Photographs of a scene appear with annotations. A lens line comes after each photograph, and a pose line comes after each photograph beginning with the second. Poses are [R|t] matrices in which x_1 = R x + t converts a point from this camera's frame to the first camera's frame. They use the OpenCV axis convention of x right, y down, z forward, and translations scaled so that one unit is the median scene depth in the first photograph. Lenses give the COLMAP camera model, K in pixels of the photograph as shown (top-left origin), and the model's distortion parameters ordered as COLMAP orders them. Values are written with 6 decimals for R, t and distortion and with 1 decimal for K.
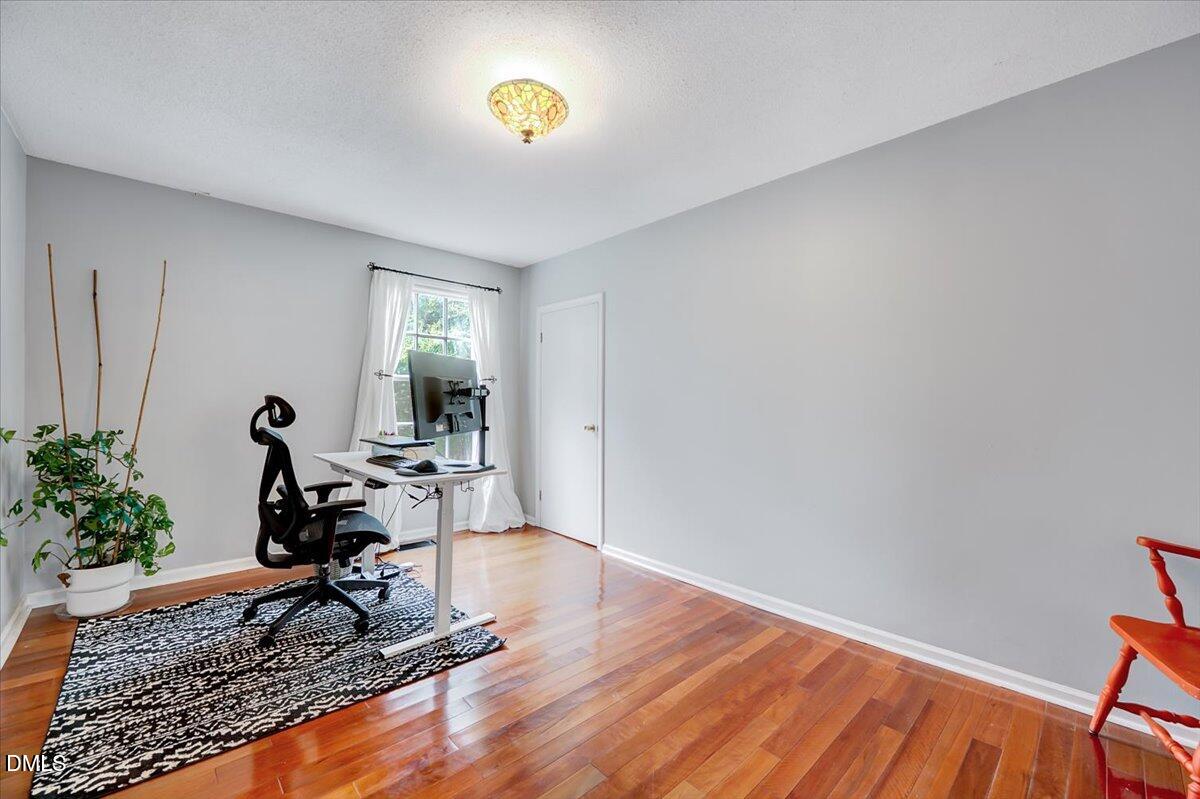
lens RADIAL K [[486.1, 0, 603.2], [0, 486.1, 402.5], [0, 0, 1]] dist [-0.001142, -0.000102]
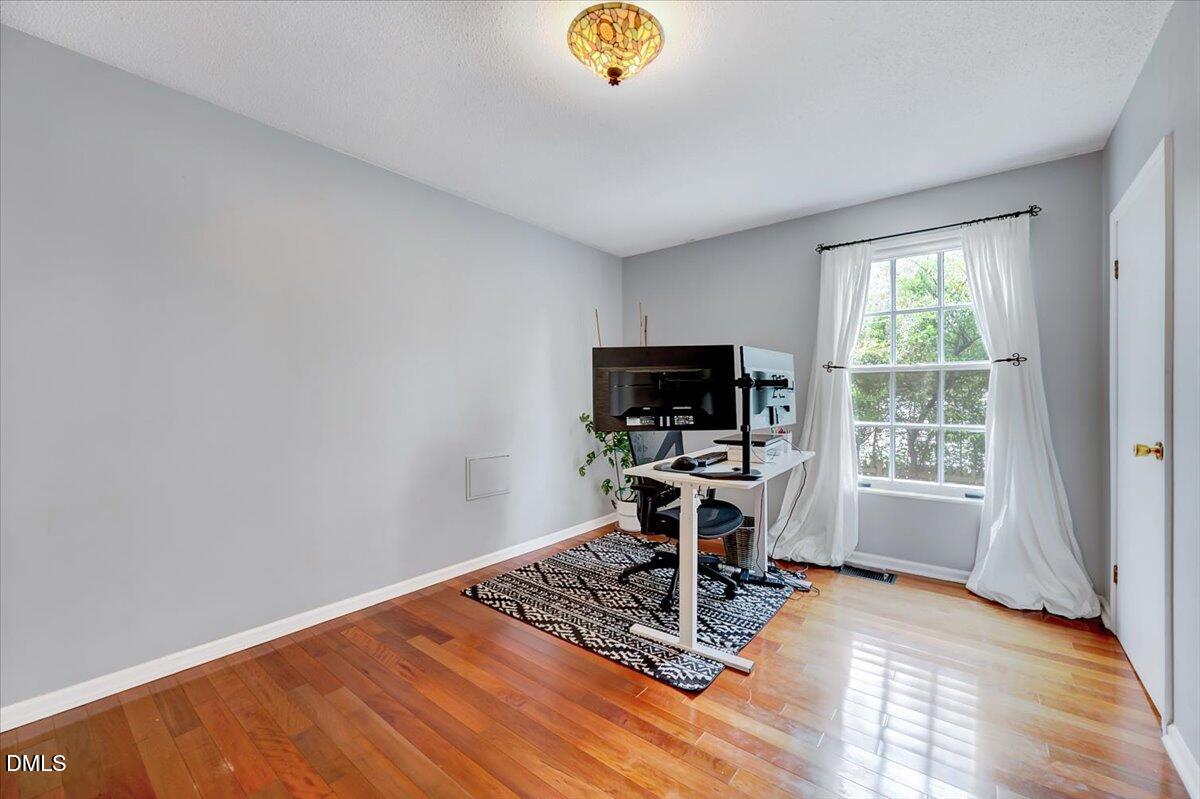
lens RADIAL K [[486.1, 0, 595.4], [0, 486.1, 406.5], [0, 0, 1]] dist [-0.001142, -0.000102]
pose [[0.146749, 0.006833, -0.989150, 0.357992], [-0.000233, 0.999976, 0.006873, 0.008768], [0.989174, -0.000778, 0.146747, 0.447972]]
